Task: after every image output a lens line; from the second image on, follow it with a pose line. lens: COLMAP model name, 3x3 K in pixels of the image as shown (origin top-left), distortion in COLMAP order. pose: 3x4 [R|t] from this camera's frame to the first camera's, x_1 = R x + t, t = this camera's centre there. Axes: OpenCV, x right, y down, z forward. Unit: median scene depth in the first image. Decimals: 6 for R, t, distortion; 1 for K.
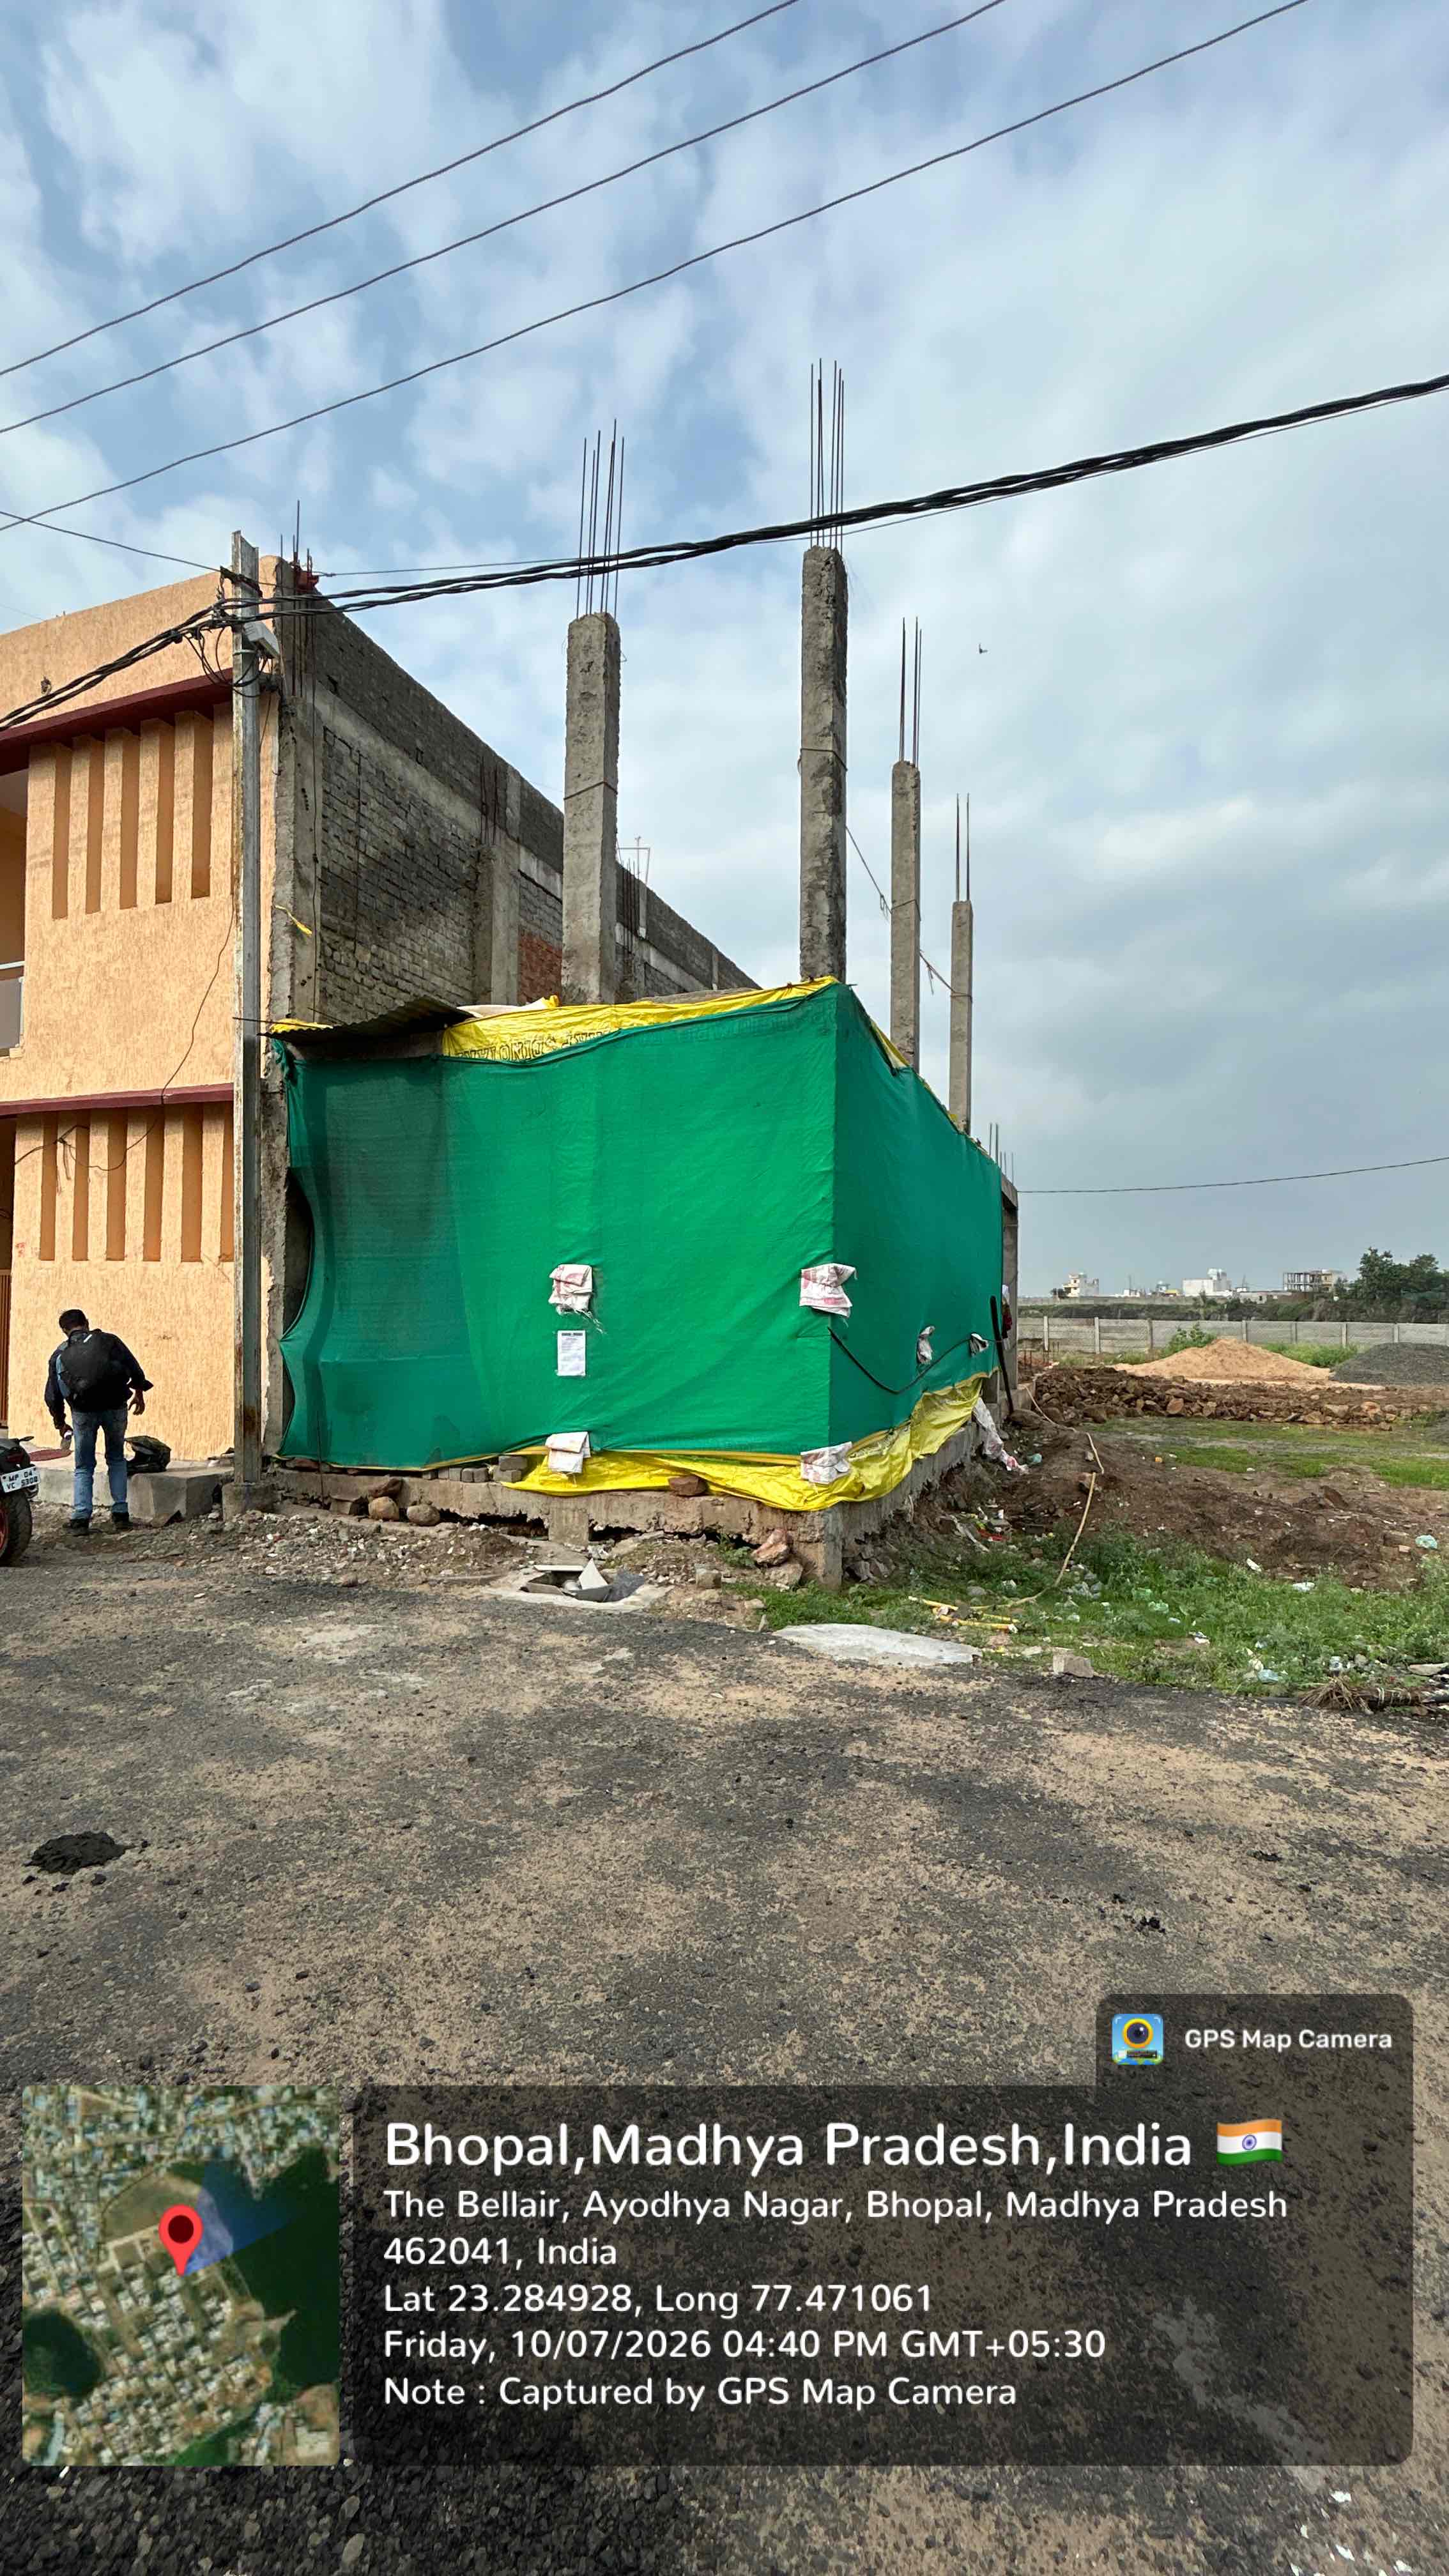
lens RADIAL K [[1047.6, 0, 722.7], [0, 1047.6, 1290.7], [0, 0, 1]] dist [0.000437, 0.000159]
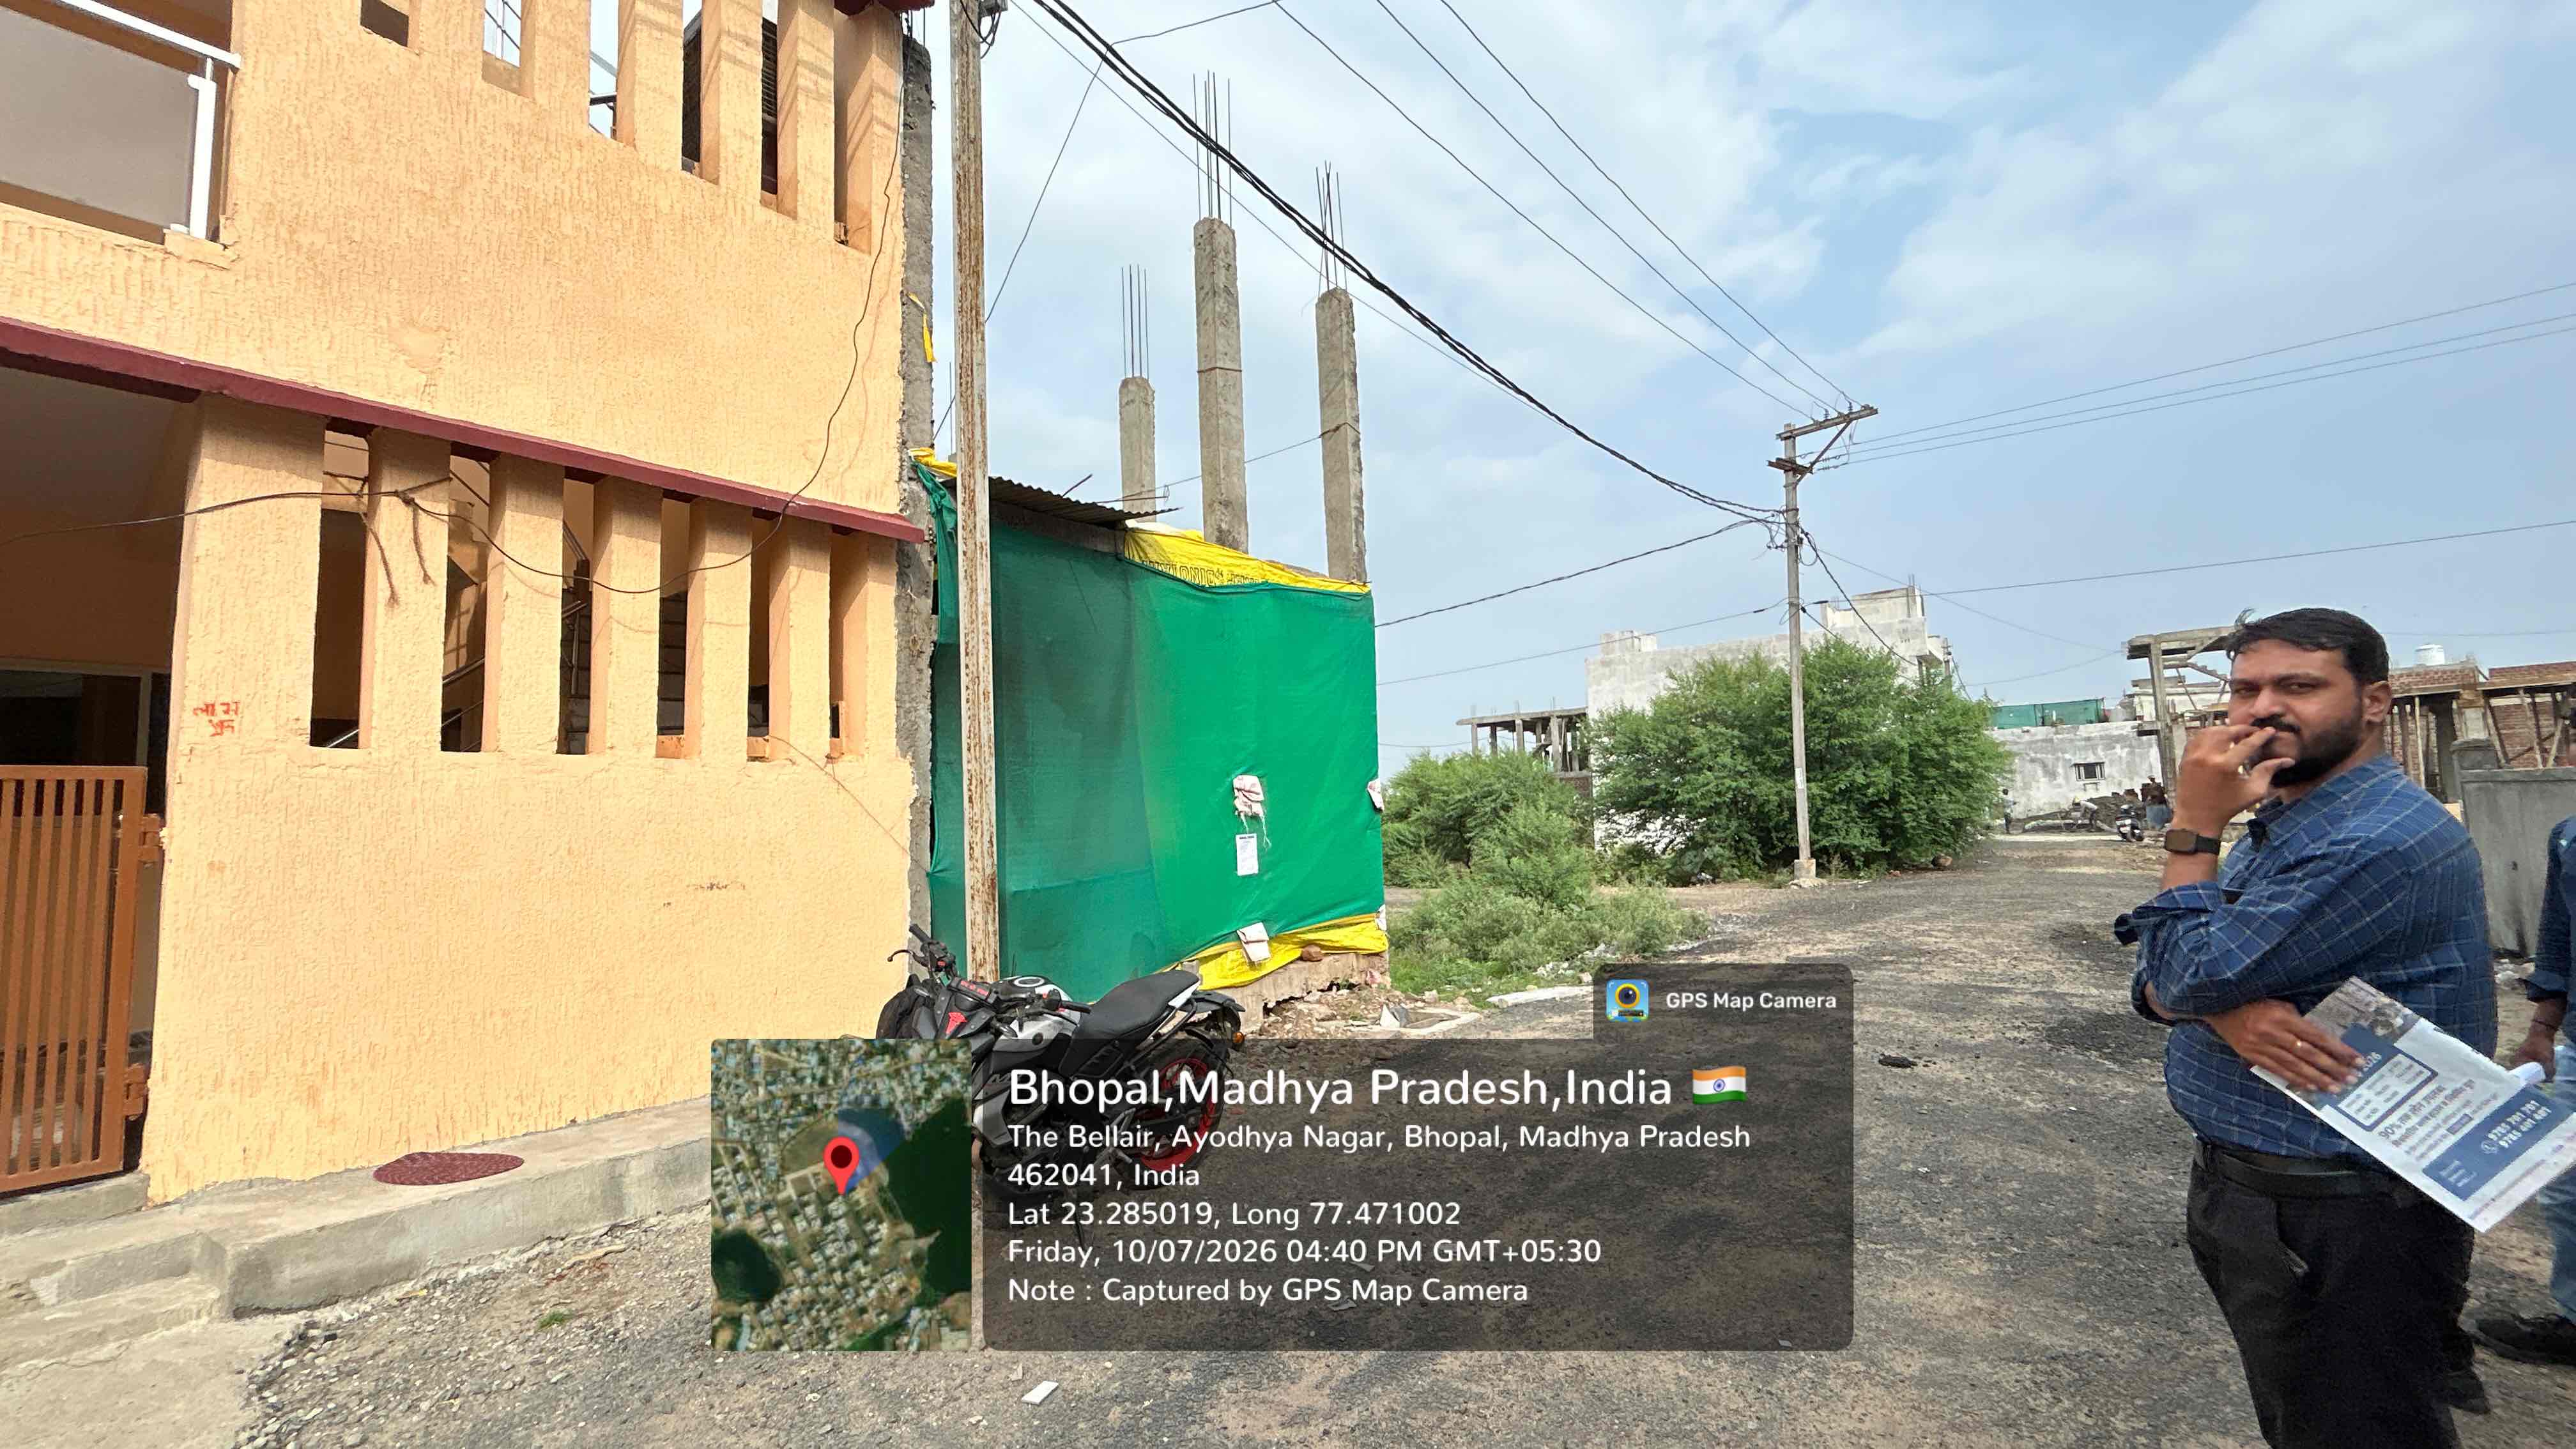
lens RADIAL K [[1047.6, 0, 1288.0], [0, 1047.6, 724.5], [0, 0, 1]] dist [0.000437, 0.000159]
pose [[0.312692, 0.062554, 0.947793, -1.198700], [0.020271, 0.997162, -0.072500, 0.003149], [-0.949638, 0.041883, 0.310536, 0.598075]]
